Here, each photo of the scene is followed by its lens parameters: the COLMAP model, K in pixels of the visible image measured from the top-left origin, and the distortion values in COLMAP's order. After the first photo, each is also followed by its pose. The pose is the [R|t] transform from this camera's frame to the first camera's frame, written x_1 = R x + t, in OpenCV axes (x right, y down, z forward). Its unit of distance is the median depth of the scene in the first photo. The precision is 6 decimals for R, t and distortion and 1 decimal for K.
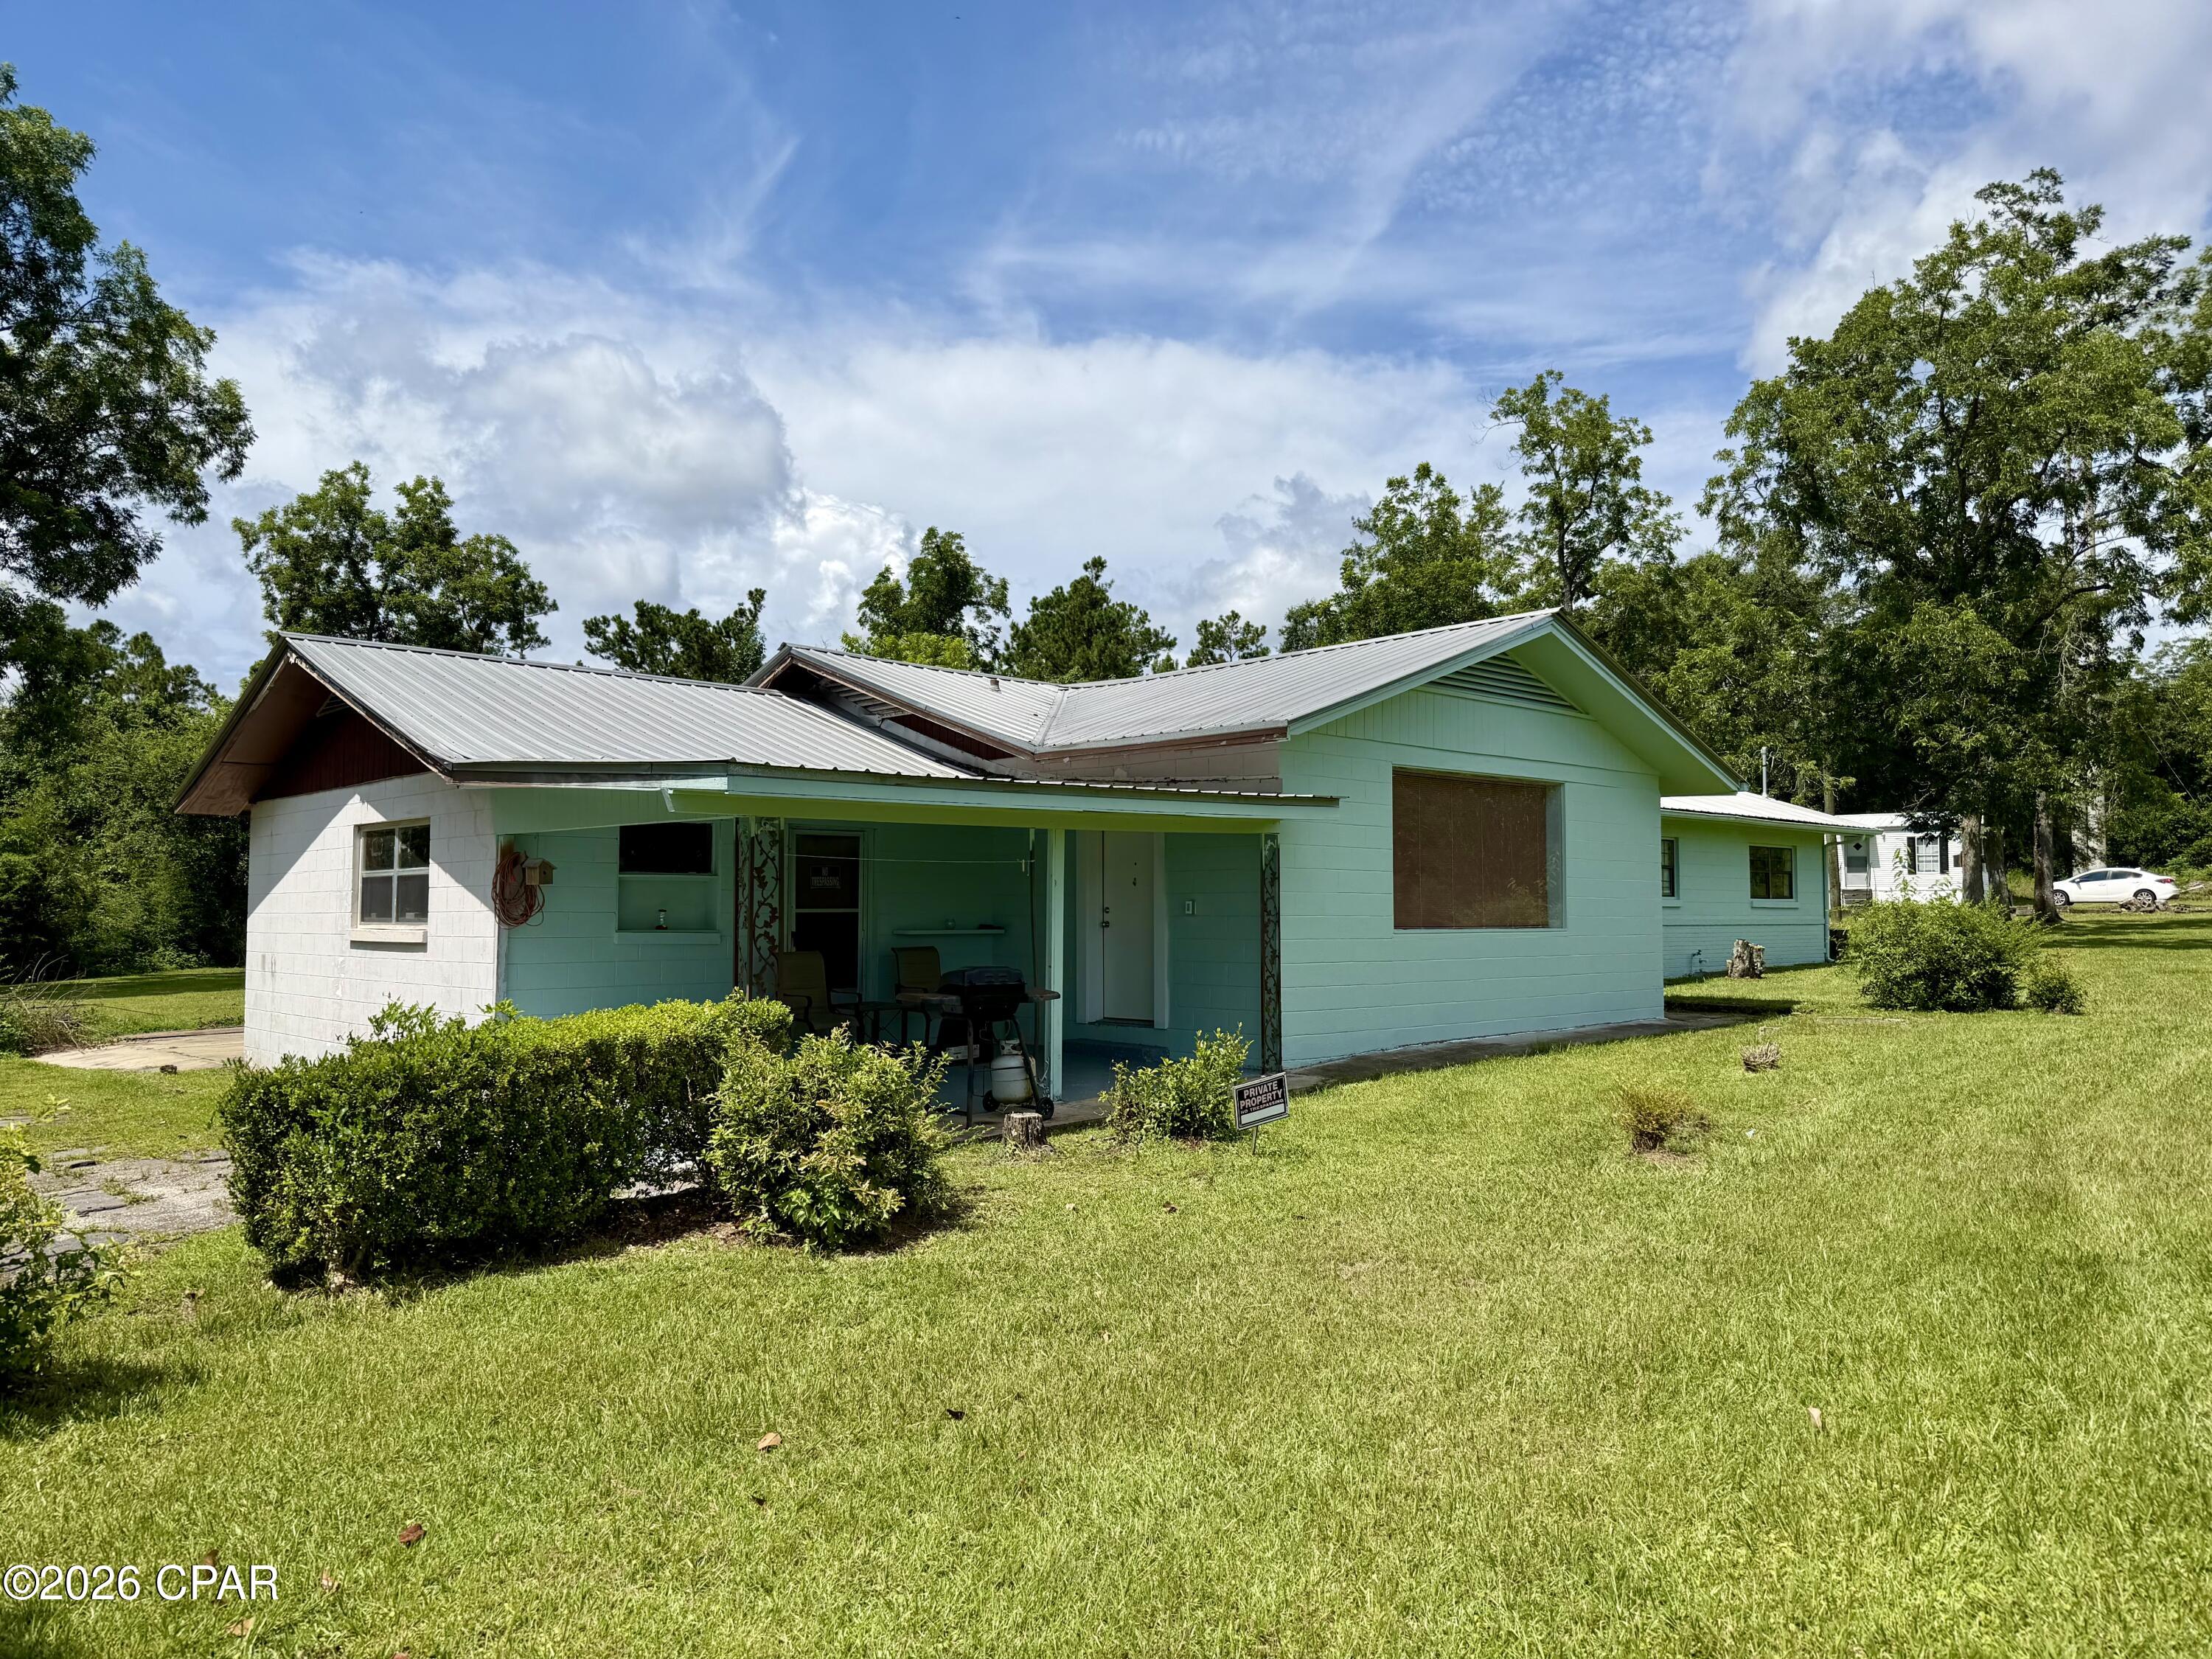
lens RADIAL K [[1566.3, 0, 1112.0], [0, 1566.3, 821.4], [0, 0, 1]] dist [0.021644, -0.015192]
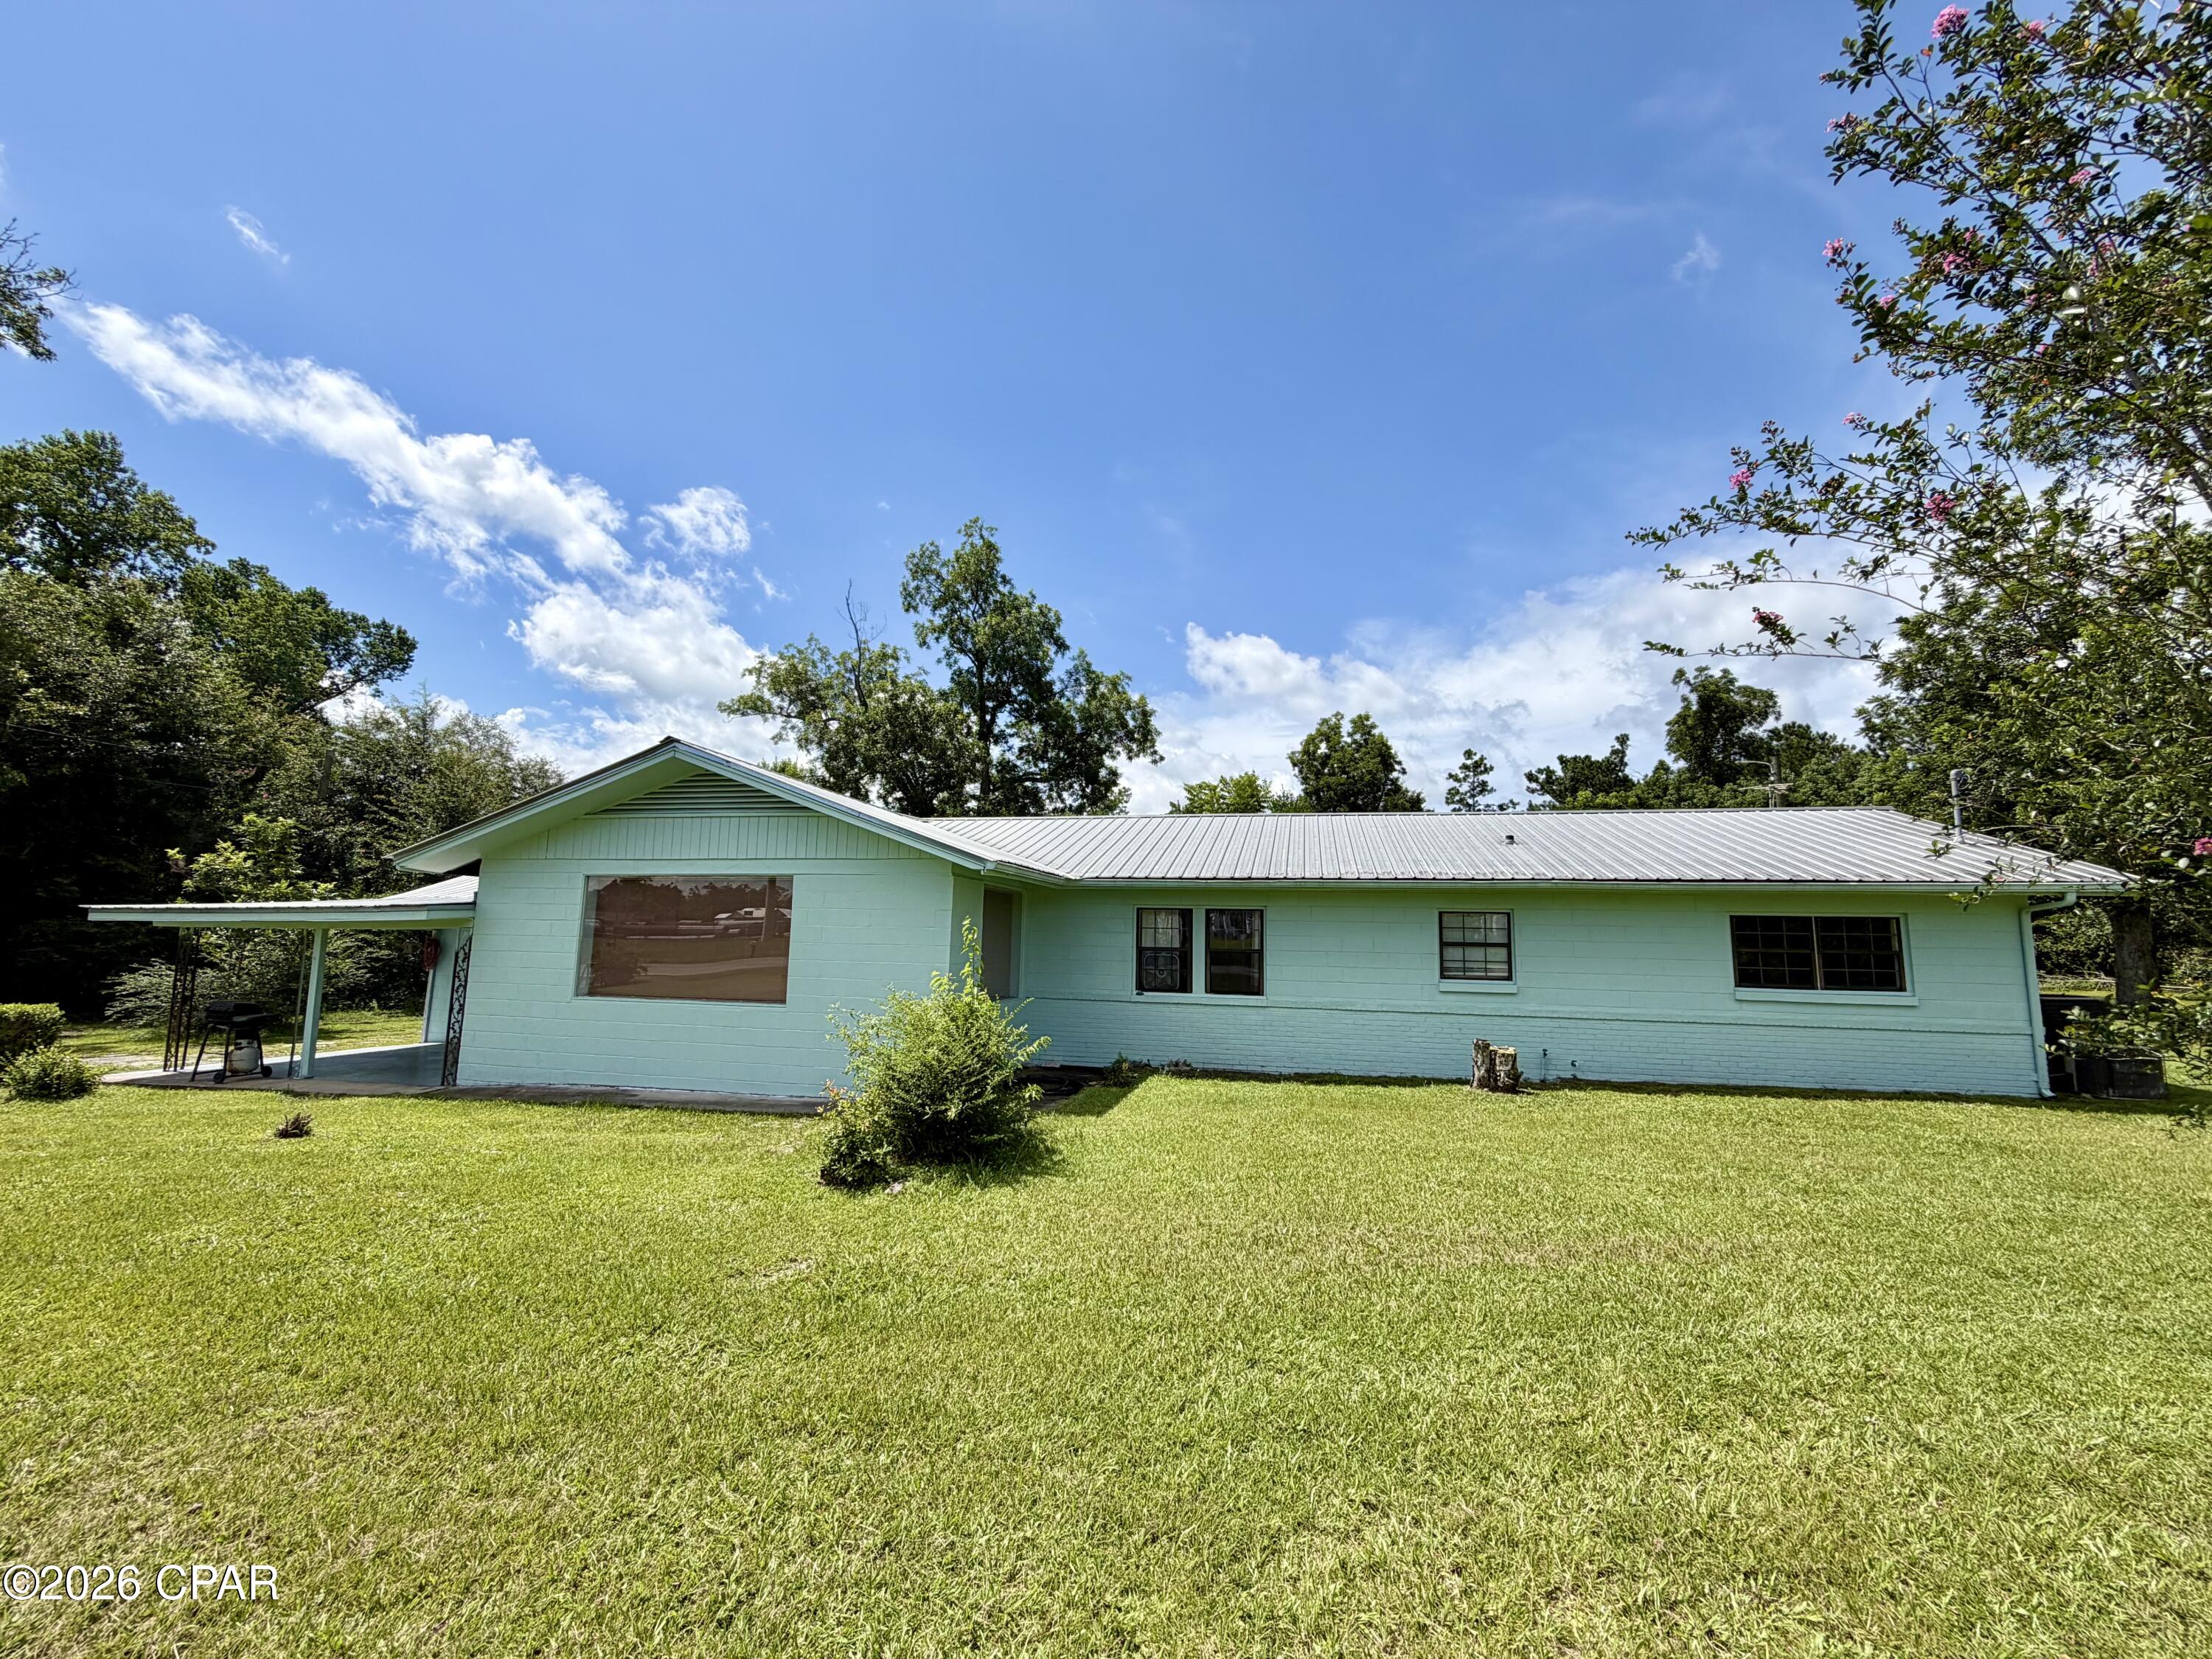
lens RADIAL K [[884.5, 0, 1094.8], [0, 884.5, 838.2], [0, 0, 1]] dist [0.000704, 0.000018]
pose [[0.542519, -0.088107, -0.835410, 0.283958], [0.029513, 0.995870, -0.085865, 0.002886], [0.839525, 0.021928, 0.542878, 0.249885]]
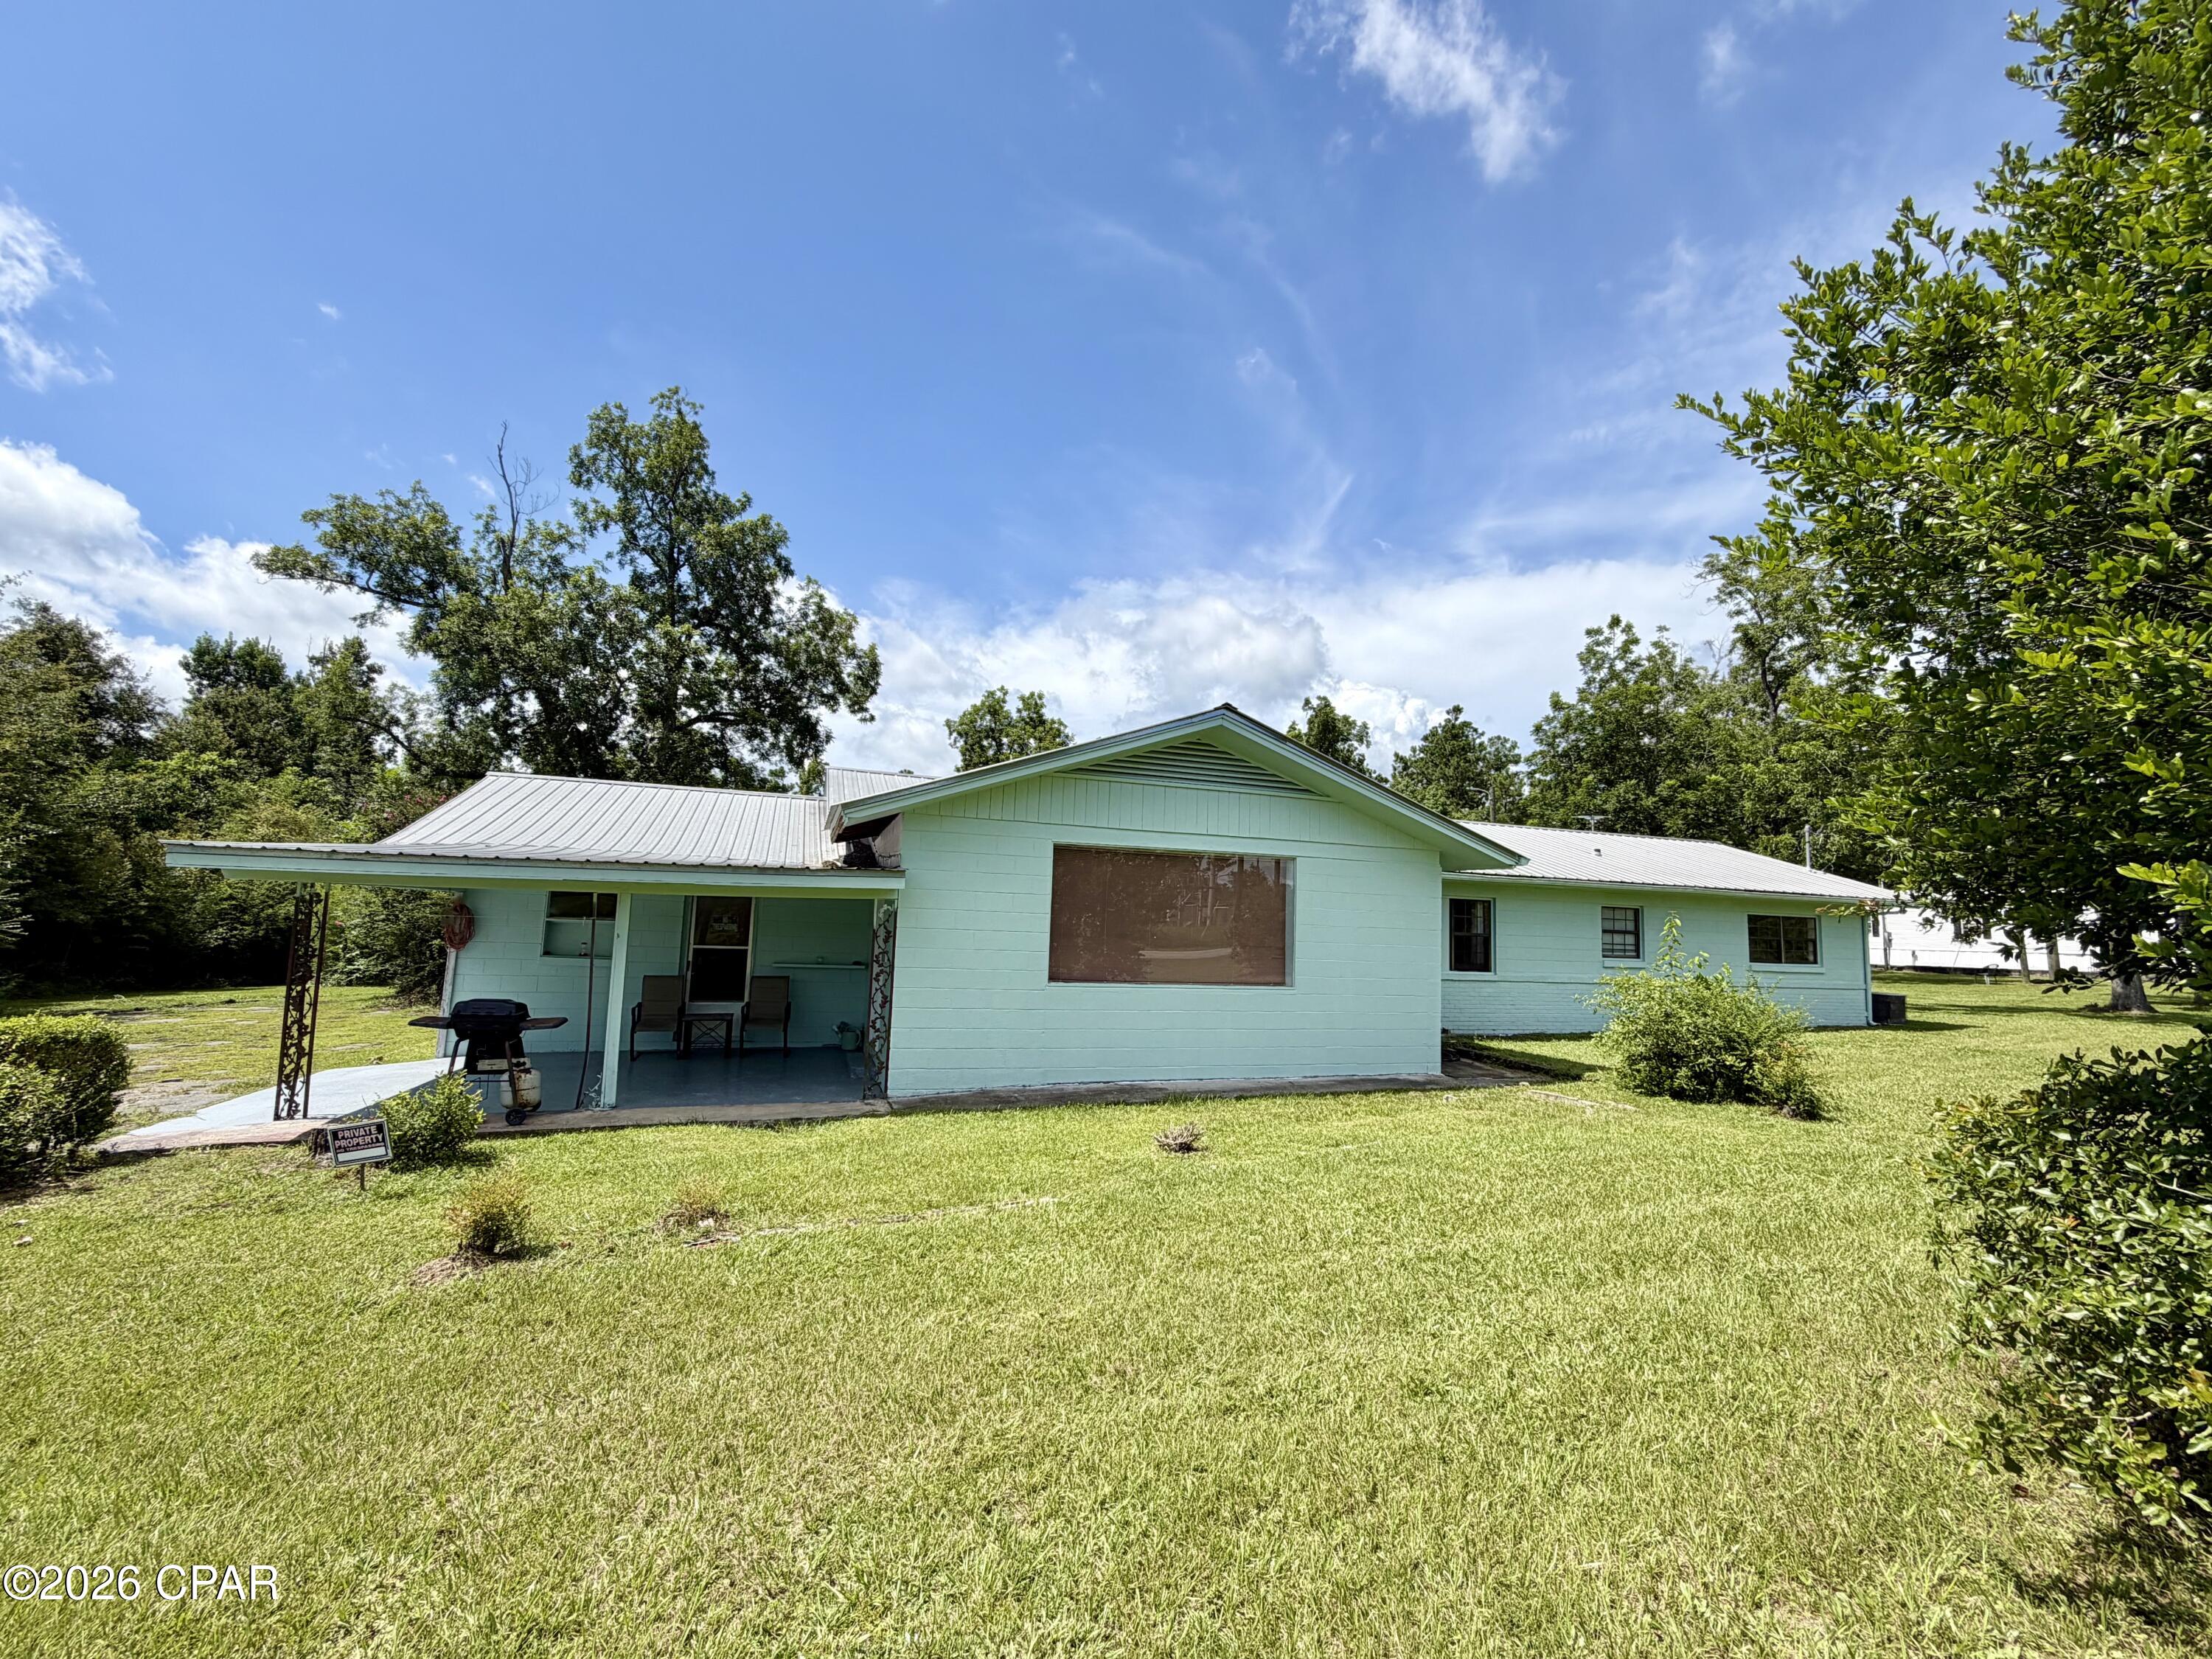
lens RADIAL K [[943.5, 0, 1107.8], [0, 943.5, 830.1], [0, 0, 1]] dist [0.001472, 0.000517]
pose [[0.899496, -0.015493, -0.436655, 0.139599], [-0.008682, 0.998540, -0.053314, -0.002280], [0.436844, 0.051747, 0.898048, 0.097443]]
